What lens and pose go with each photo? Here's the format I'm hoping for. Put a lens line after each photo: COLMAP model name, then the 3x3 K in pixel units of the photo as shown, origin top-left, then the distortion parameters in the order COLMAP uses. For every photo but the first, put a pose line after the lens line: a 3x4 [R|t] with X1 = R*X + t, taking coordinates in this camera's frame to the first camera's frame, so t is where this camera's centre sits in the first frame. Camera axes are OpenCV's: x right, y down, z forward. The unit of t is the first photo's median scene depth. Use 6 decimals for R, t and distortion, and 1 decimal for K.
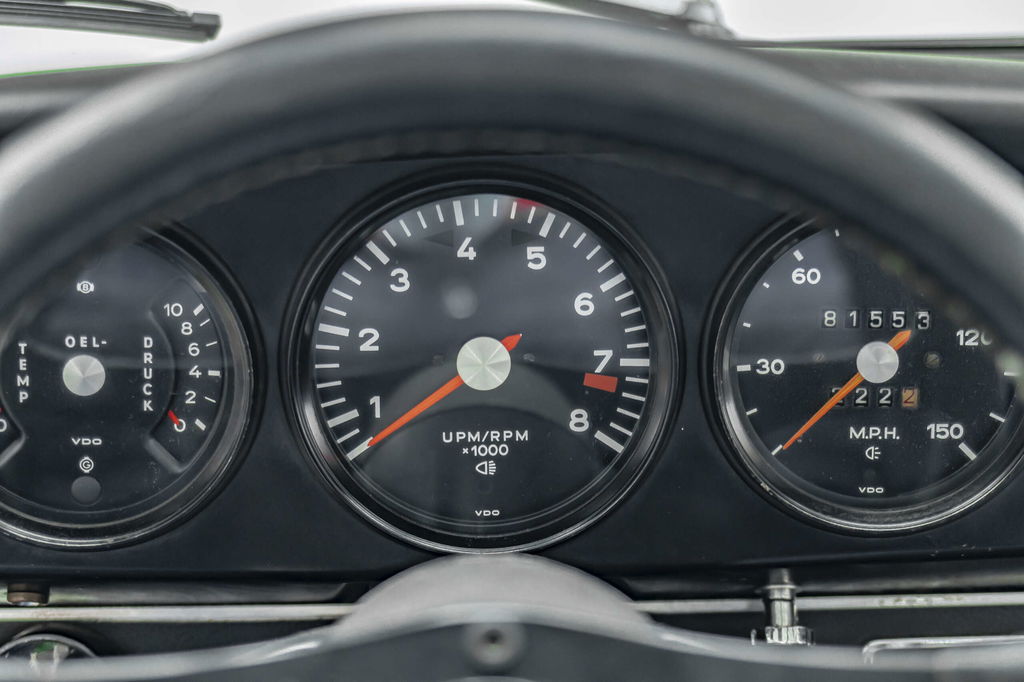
lens RADIAL K [[1664.4, 0, 512.9], [0, 1664.4, 340.7], [0, 0, 1]] dist [-0.081167, 0.000000]
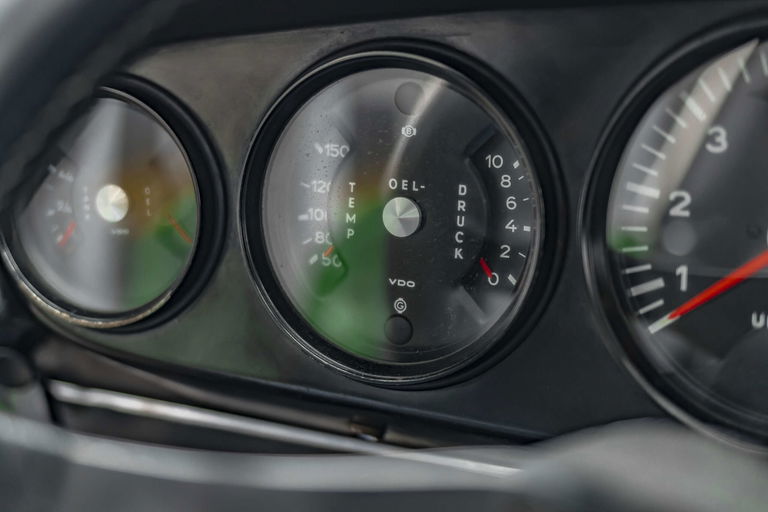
lens RADIAL K [[1248.3, 0, 384.5], [0, 1248.3, 255.2], [0, 0, 1]] dist [-0.081167, 0.000000]
pose [[0.836414, 0.083855, -0.541645, 0.152222], [-0.110565, 0.993725, -0.016890, 0.057705], [0.536830, 0.074014, 0.840438, 0.337115]]
